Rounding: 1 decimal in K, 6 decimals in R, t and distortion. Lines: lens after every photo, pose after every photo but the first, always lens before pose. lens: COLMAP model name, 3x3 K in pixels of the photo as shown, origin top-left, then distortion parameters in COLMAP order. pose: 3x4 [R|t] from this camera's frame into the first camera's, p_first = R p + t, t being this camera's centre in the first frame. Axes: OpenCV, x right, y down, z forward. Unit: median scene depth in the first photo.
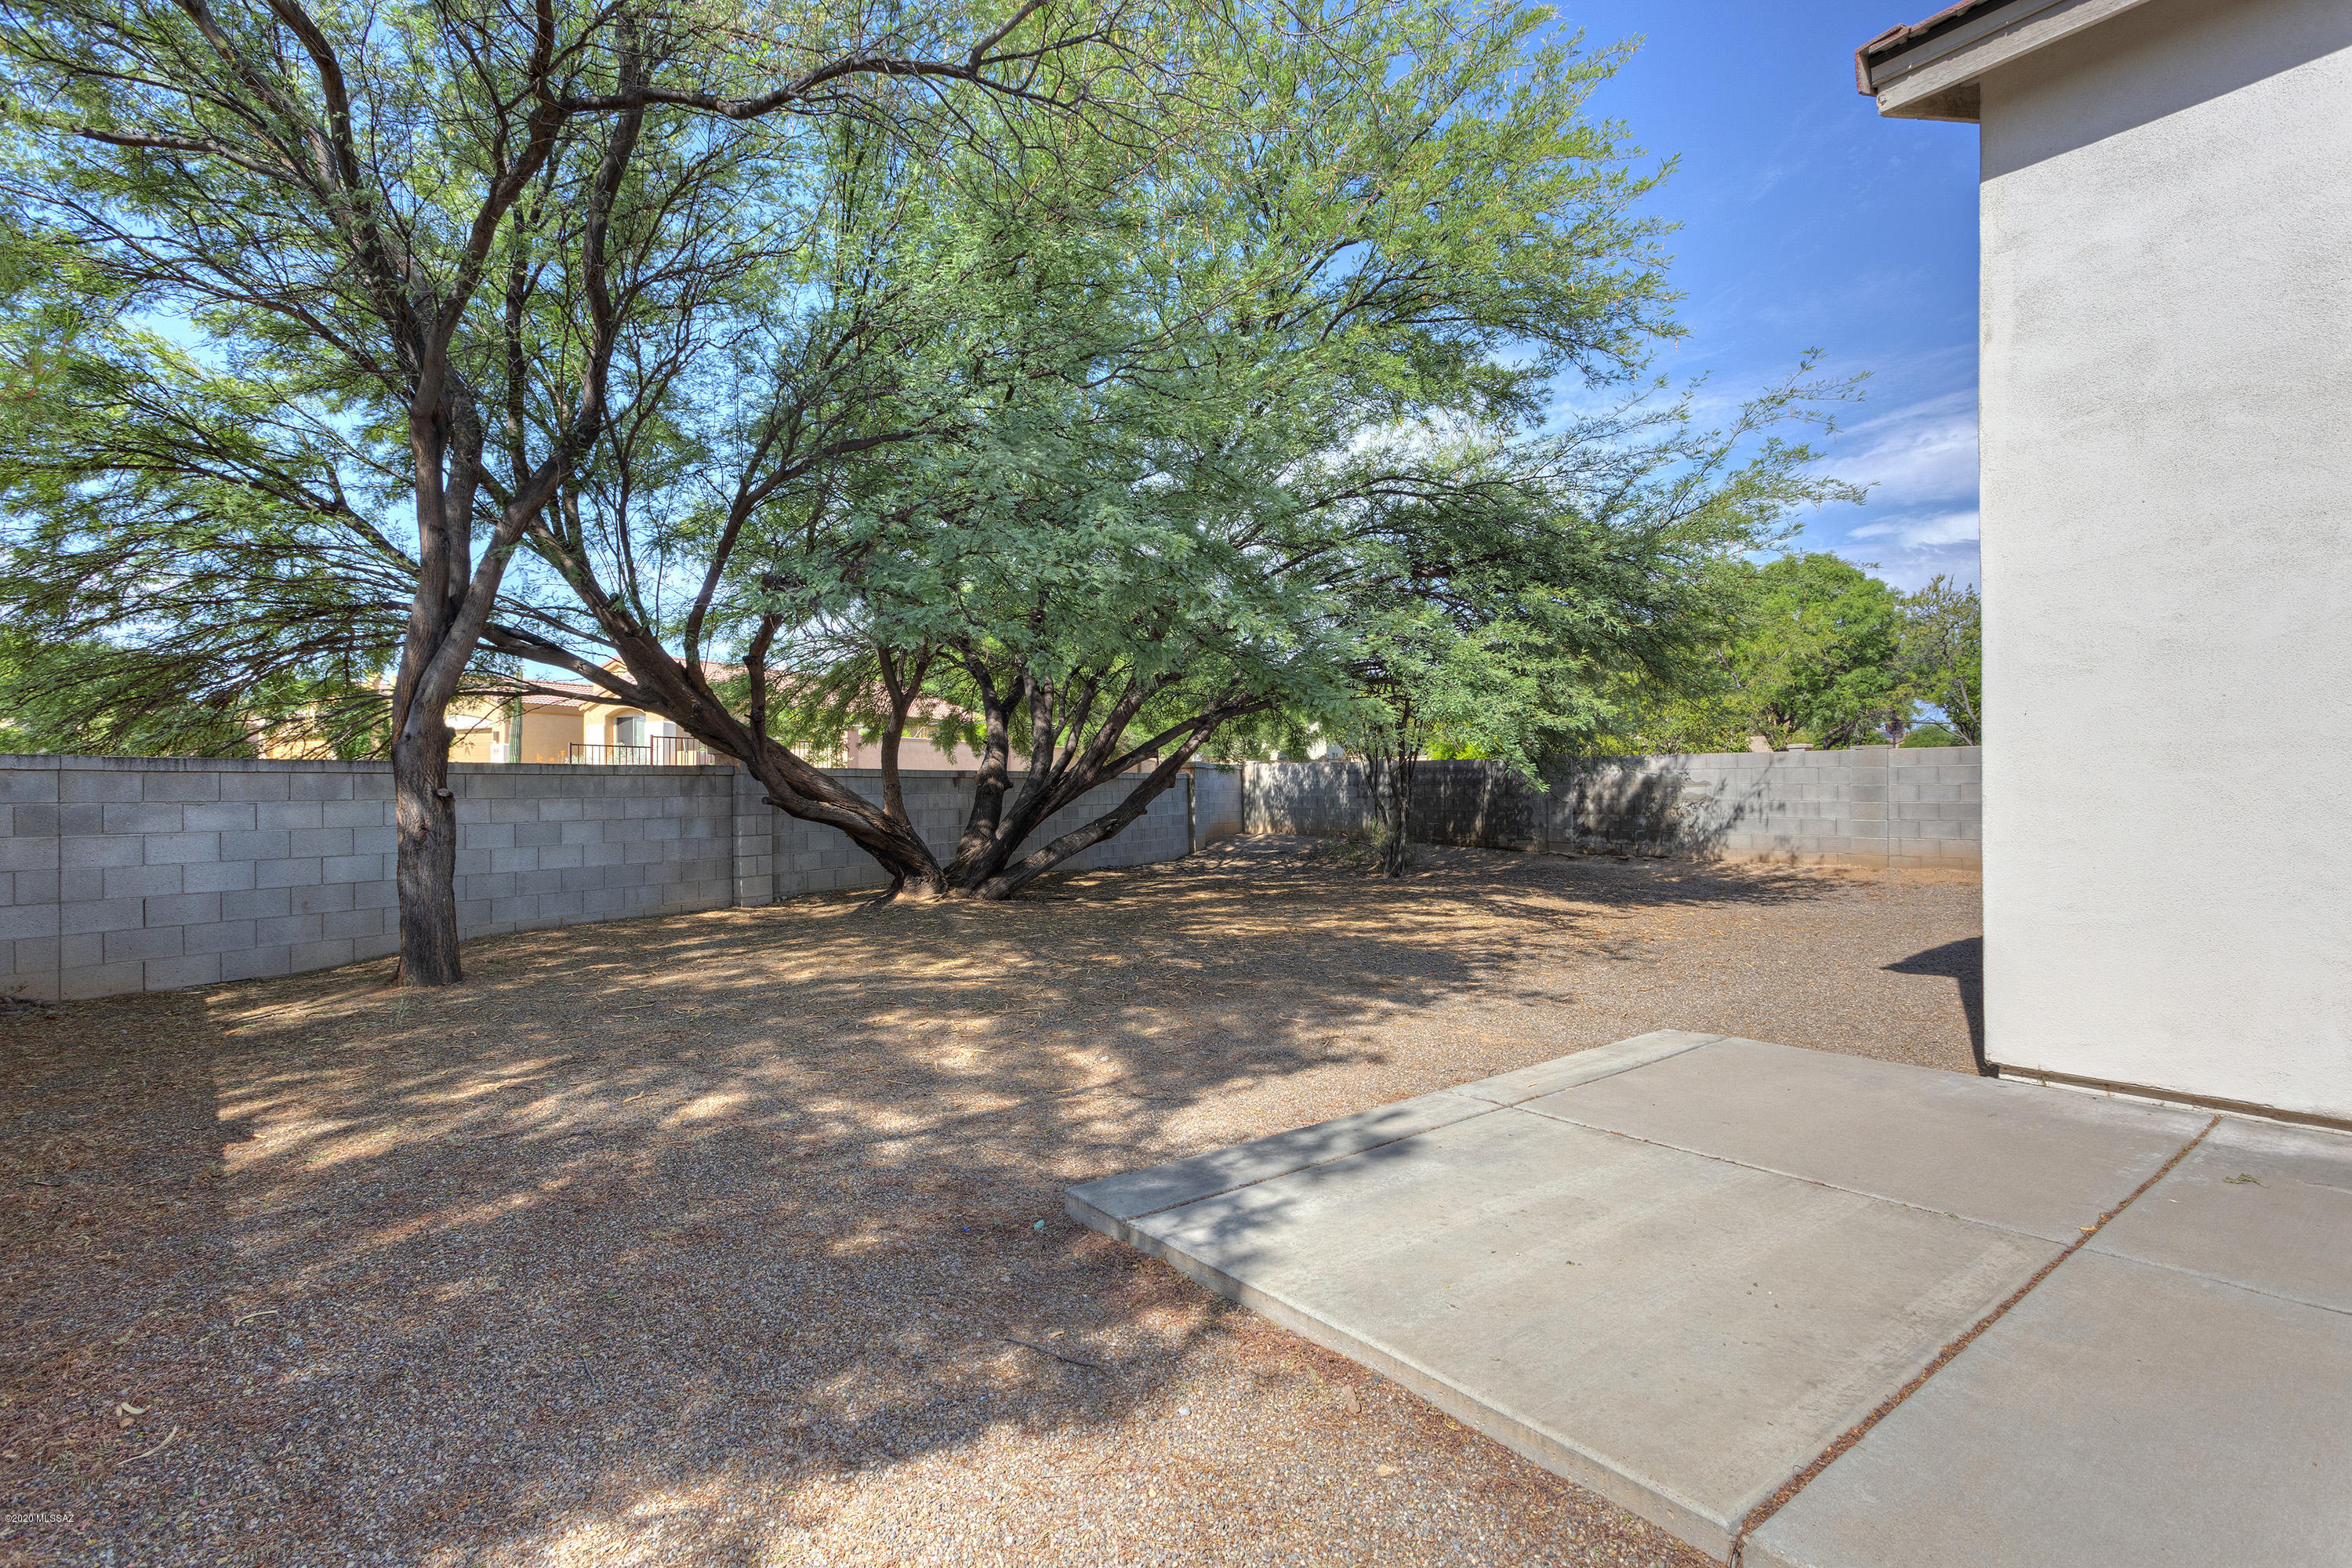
lens RADIAL K [[1124.6, 0, 1148.3], [0, 1124.6, 779.7], [0, 0, 1]] dist [0.008133, 0.000802]
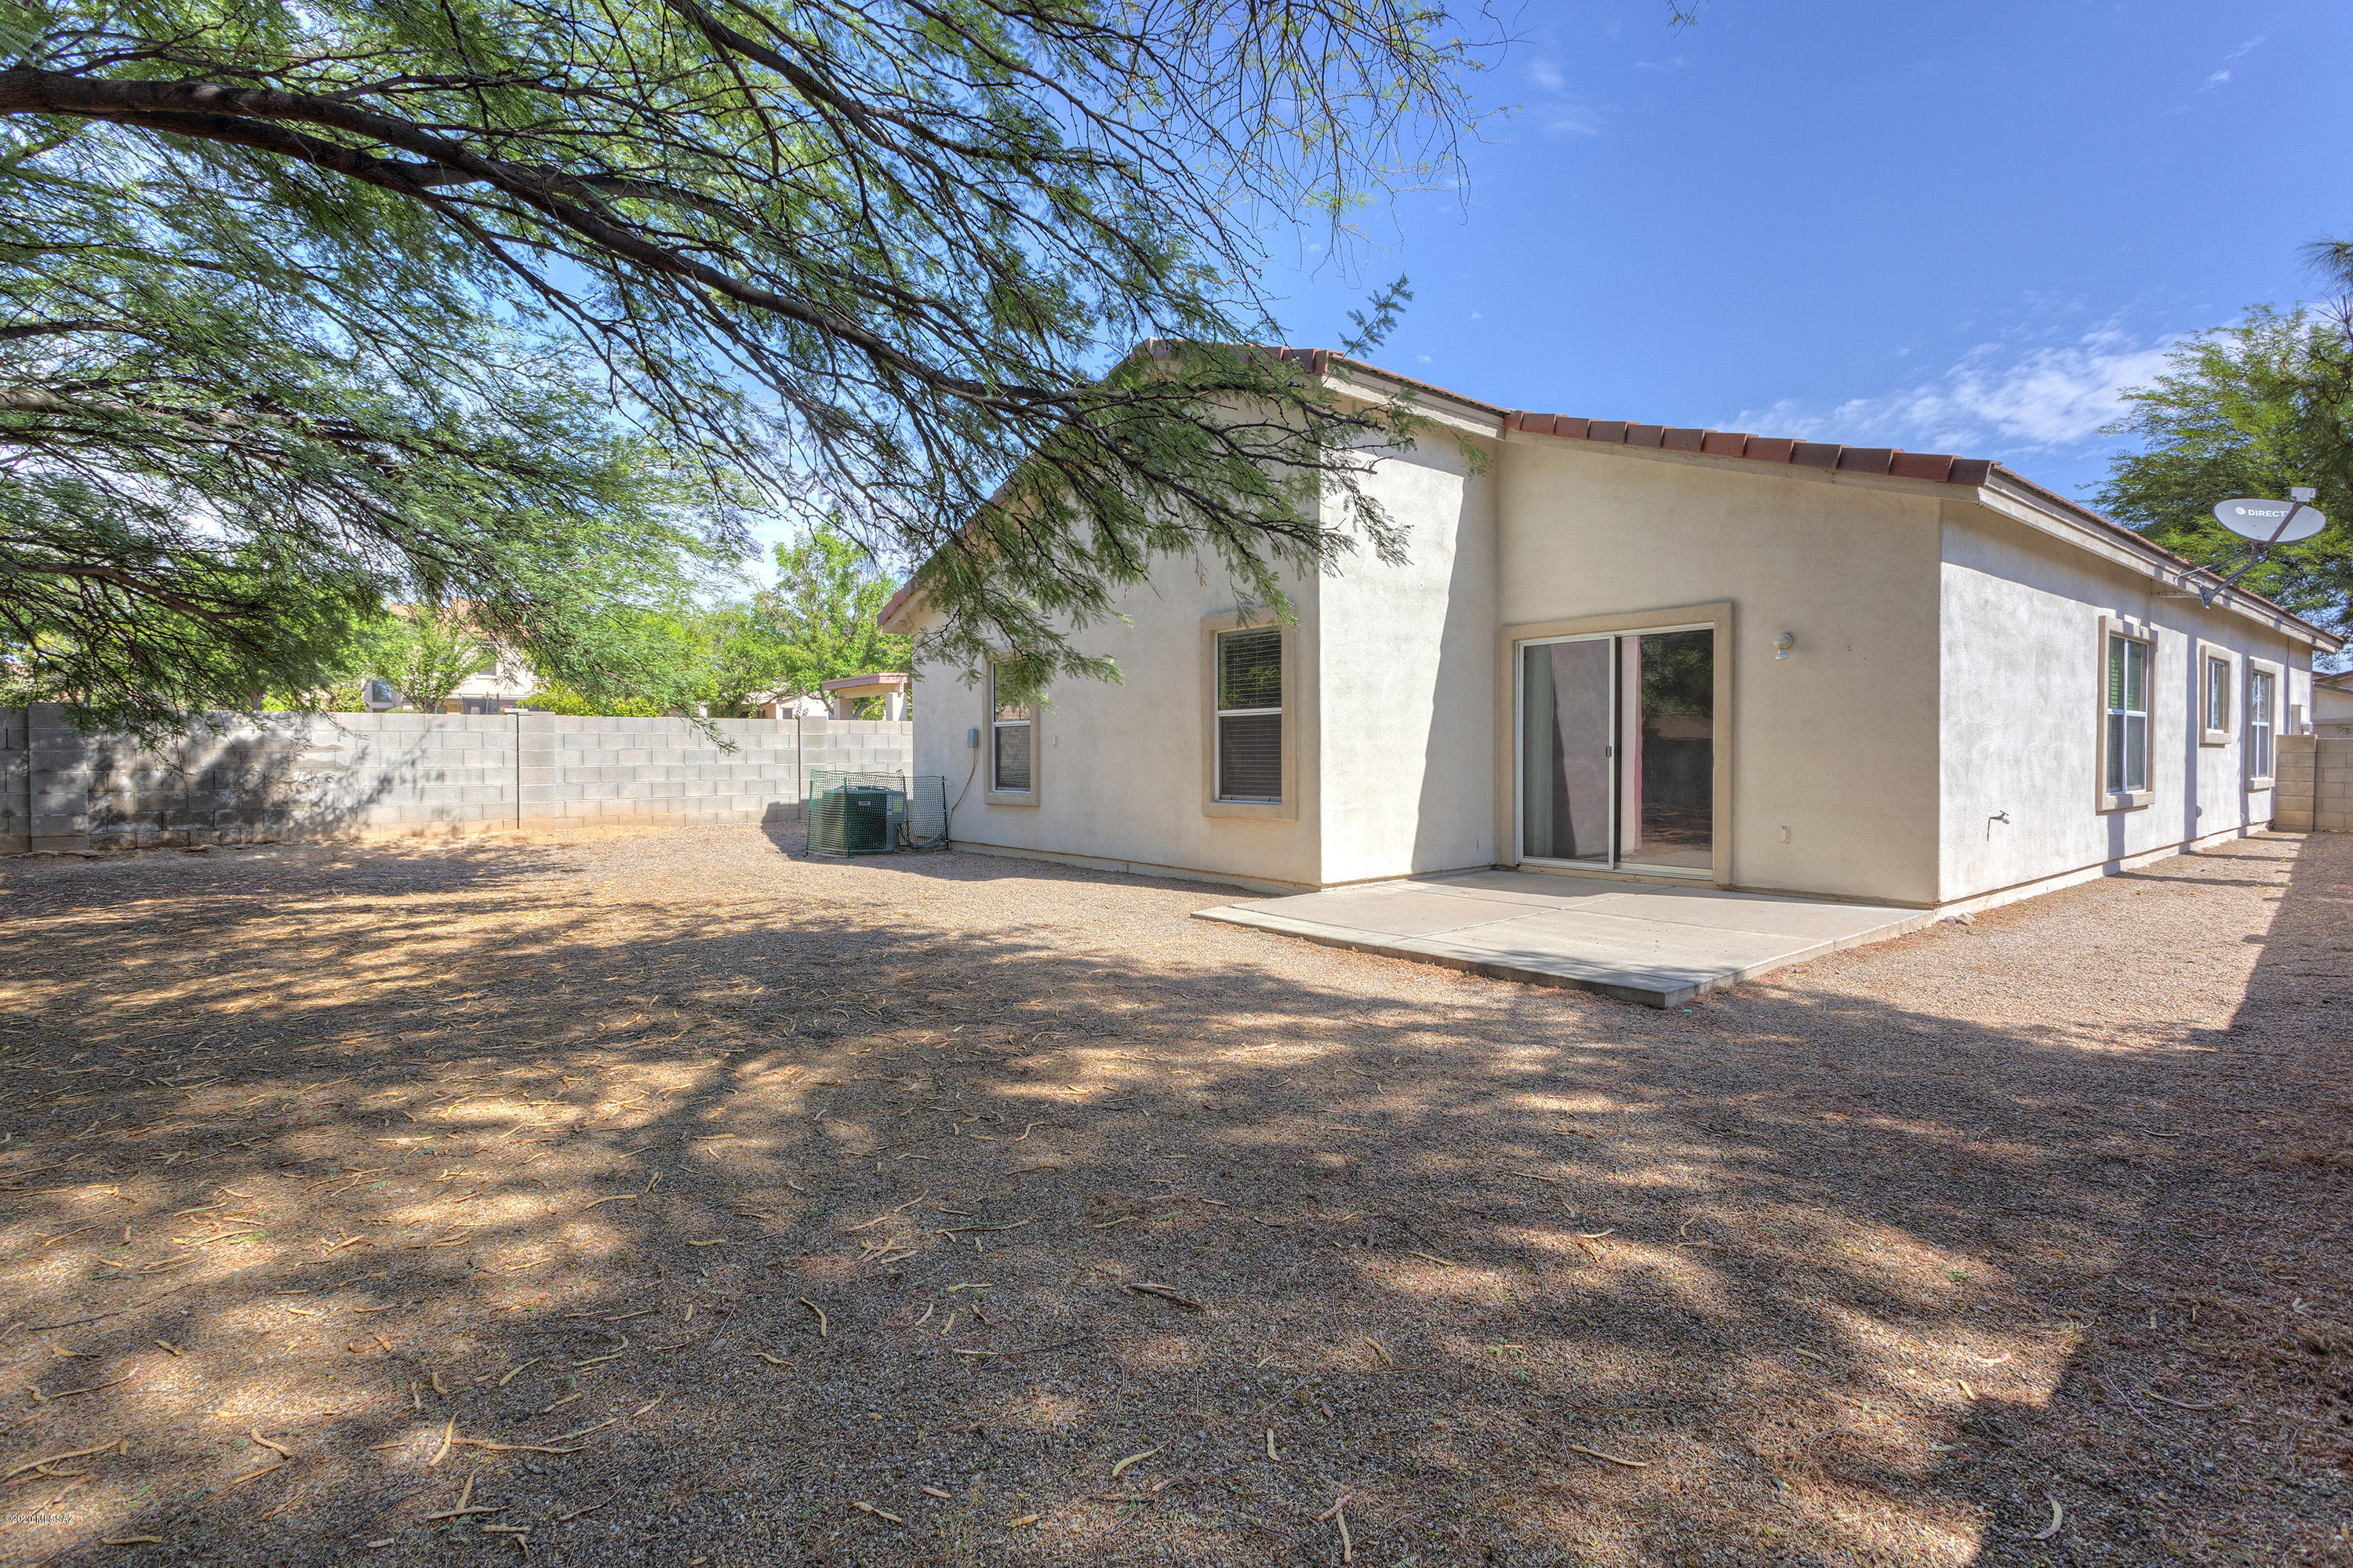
lens RADIAL K [[1125.1, 0, 1148.8], [0, 1125.1, 779.7], [0, 0, 1]] dist [0.008133, 0.000802]
pose [[-0.024257, -0.018149, 0.999541, -0.387507], [-0.004436, 0.999827, 0.018046, 0.006331], [-0.999696, -0.003996, -0.024333, 0.414932]]
